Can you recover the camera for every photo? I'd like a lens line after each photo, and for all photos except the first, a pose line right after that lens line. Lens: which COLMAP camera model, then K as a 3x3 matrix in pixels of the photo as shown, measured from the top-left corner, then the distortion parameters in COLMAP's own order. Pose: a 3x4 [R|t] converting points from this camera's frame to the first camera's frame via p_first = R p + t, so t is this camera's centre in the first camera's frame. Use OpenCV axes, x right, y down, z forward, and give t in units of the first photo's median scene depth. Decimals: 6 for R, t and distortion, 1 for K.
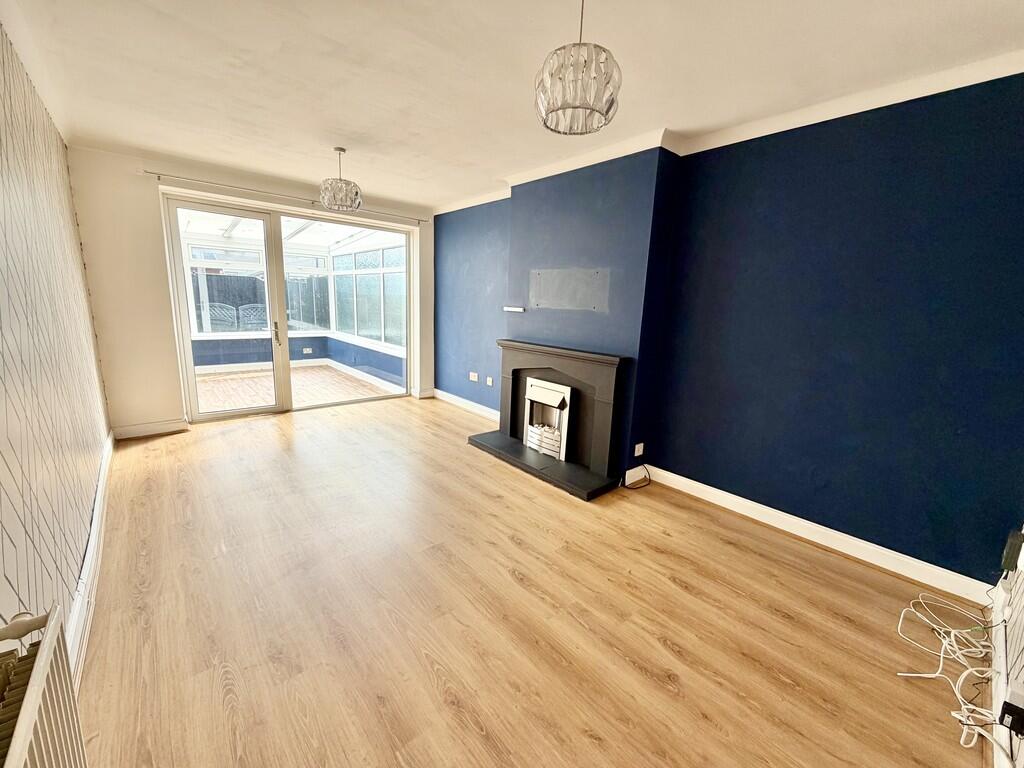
lens RADIAL K [[409.2, 0, 510.1], [0, 409.2, 384.4], [0, 0, 1]] dist [0.000008, 0.000212]
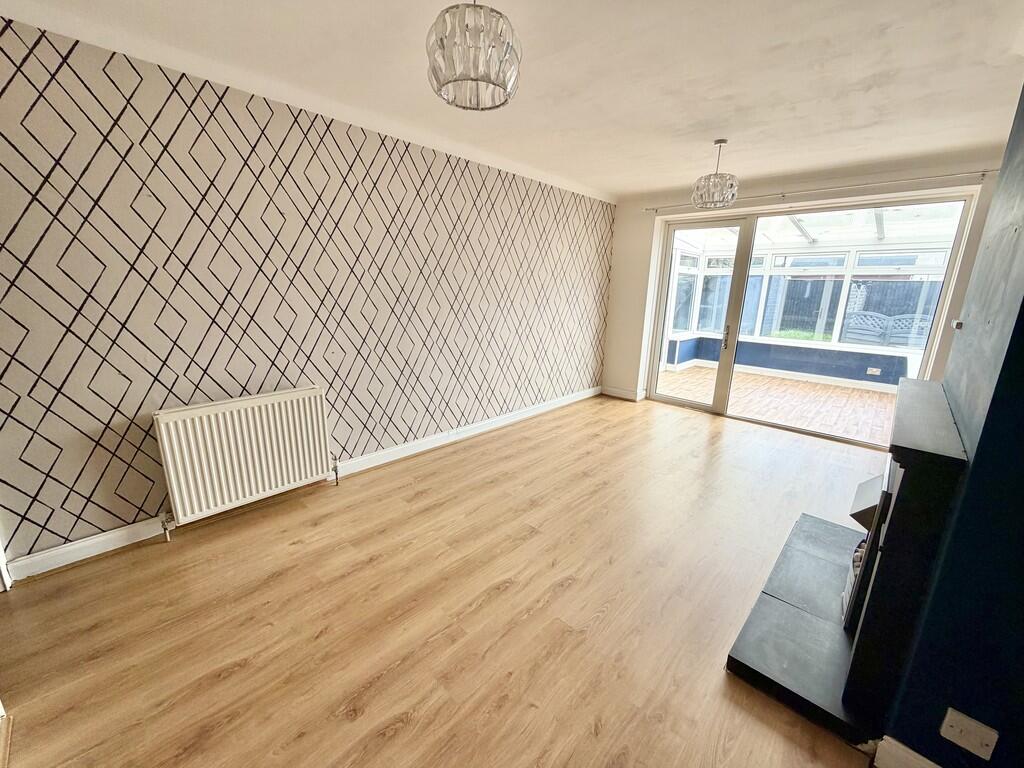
lens RADIAL K [[409.2, 0, 510.6], [0, 409.2, 384.1], [0, 0, 1]] dist [0.000008, 0.000212]
pose [[0.093682, 0.197636, -0.975789, 0.920585], [-0.220434, 0.959892, 0.173253, -0.162985], [0.970893, 0.198866, 0.133490, 0.852858]]
